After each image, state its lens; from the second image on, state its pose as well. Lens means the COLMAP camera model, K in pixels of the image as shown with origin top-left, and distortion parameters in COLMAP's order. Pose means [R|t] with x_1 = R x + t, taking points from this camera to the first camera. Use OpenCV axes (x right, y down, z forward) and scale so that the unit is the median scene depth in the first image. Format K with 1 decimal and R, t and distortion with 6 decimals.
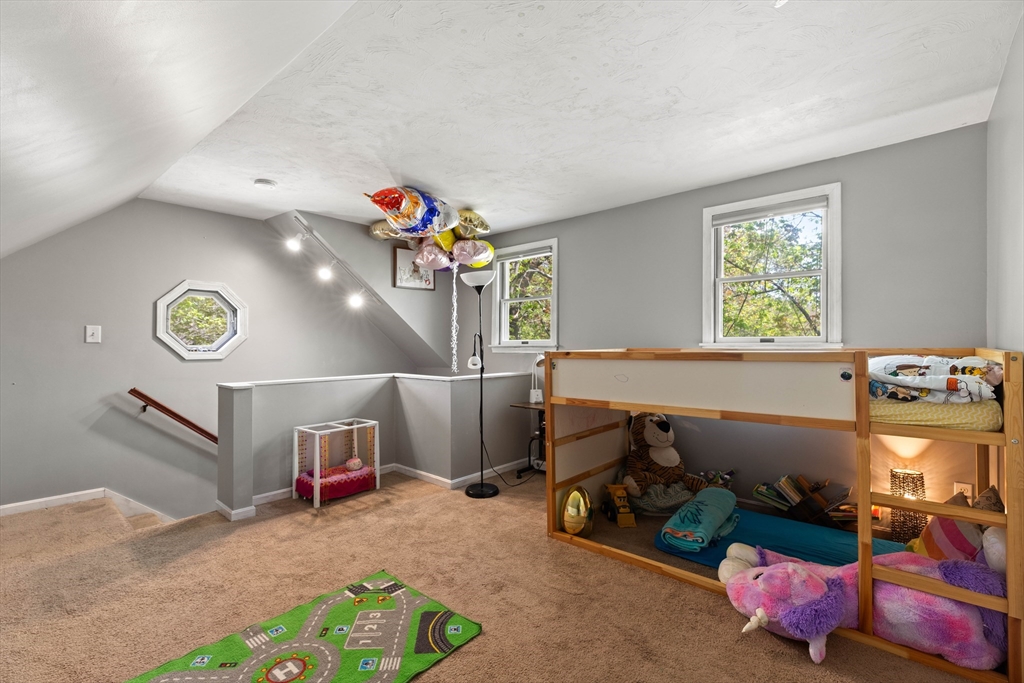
lens RADIAL K [[458.6, 0, 512.1], [0, 458.6, 344.0], [0, 0, 1]] dist [0.002813, 0.000058]
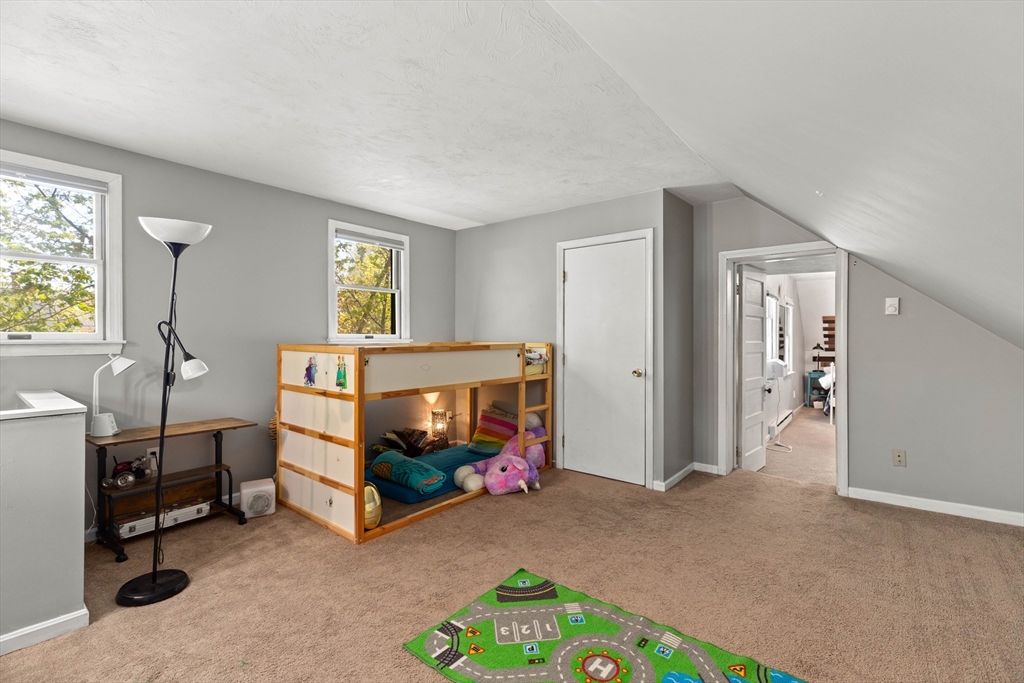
lens RADIAL K [[457.2, 0, 509.1], [0, 457.2, 339.9], [0, 0, 1]] dist [0.002419, 0.000335]
pose [[-0.037275, 0.001659, 0.999304, -0.992233], [-0.000674, 0.999998, -0.001686, 0.002683], [-0.999305, -0.000736, -0.037274, 0.830979]]
